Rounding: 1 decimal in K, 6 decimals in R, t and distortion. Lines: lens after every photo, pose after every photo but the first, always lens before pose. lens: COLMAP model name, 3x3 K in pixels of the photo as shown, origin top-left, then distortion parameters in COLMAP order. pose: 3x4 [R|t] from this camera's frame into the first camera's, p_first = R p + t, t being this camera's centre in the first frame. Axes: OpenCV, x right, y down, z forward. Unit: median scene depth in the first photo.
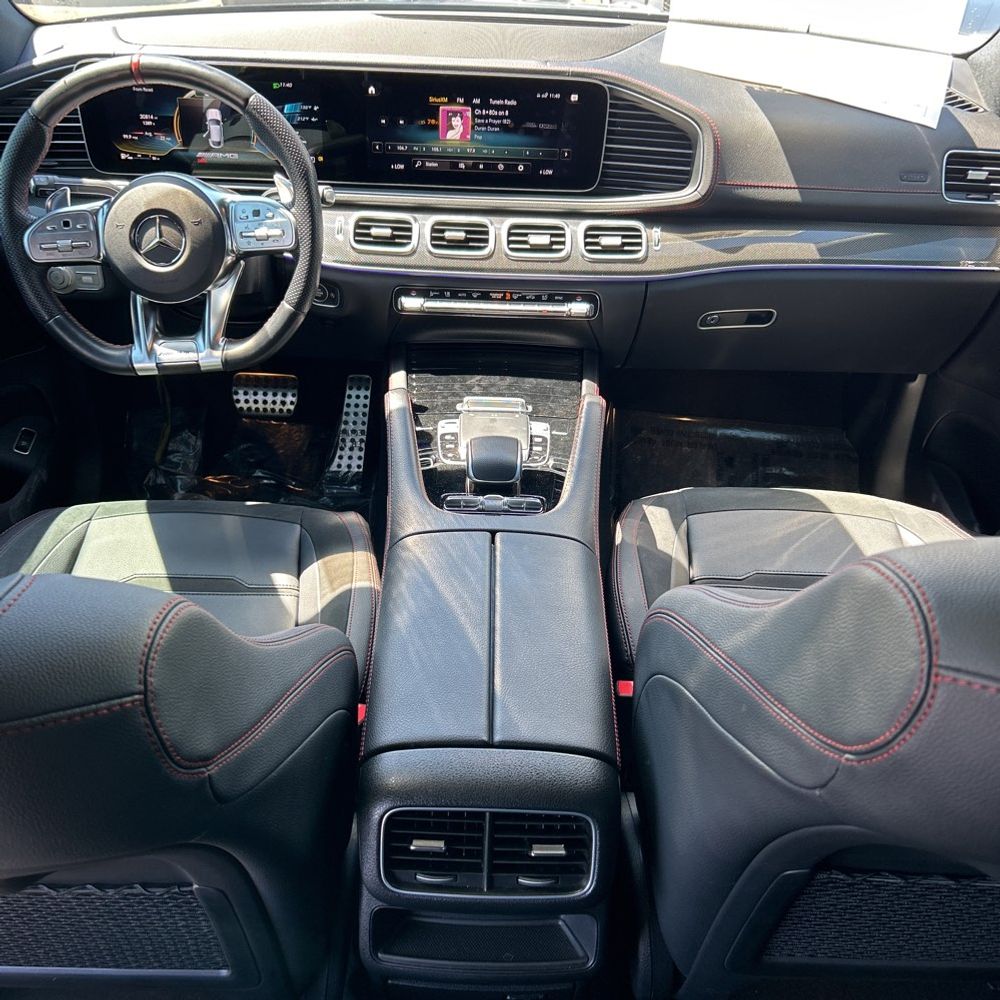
lens RADIAL K [[1014.4, 0, 497.7], [0, 1014.4, 501.4], [0, 0, 1]] dist [0.015674, 0.000000]
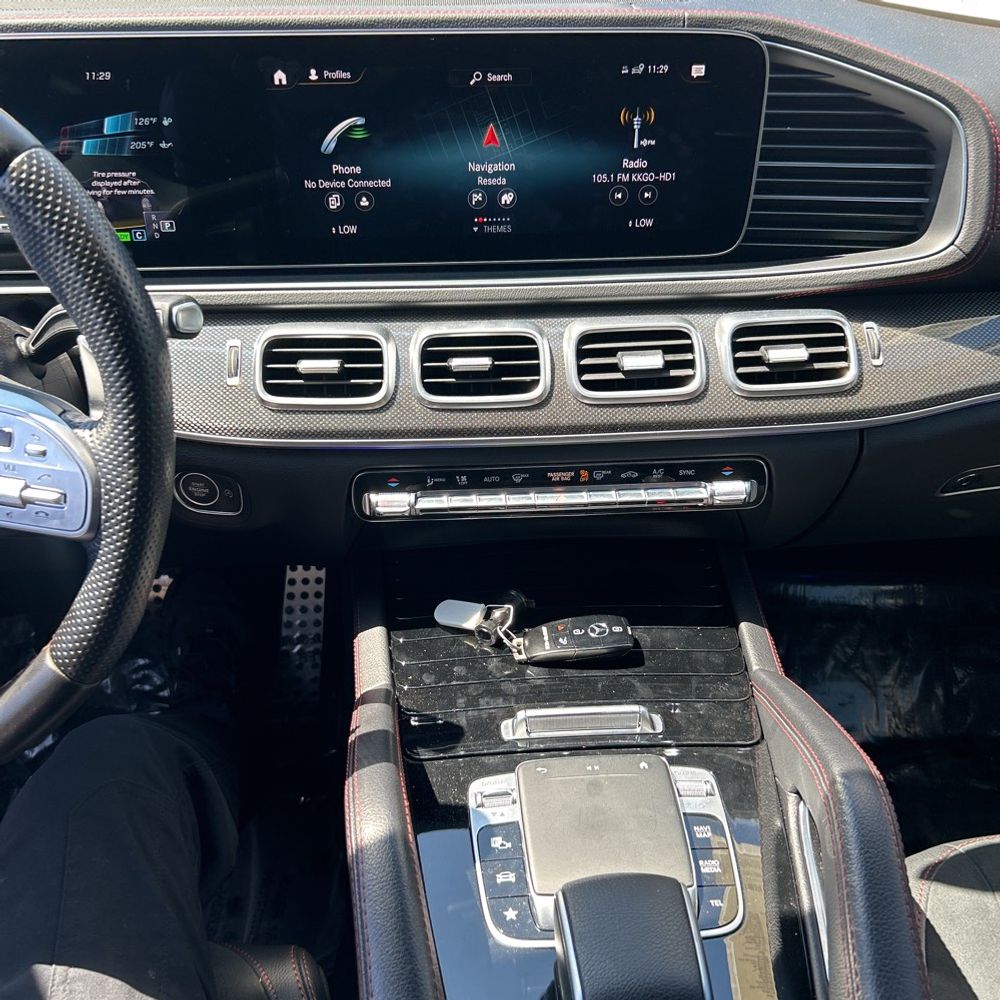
lens RADIAL K [[1014.4, 0, 502.1], [0, 1014.4, 499.0], [0, 0, 1]] dist [0.015674, 0.000000]
pose [[0.997027, -0.068300, 0.035677, -0.048875], [0.069378, 0.997142, -0.029904, -0.180402], [-0.033533, 0.032290, 0.998916, 0.511928]]
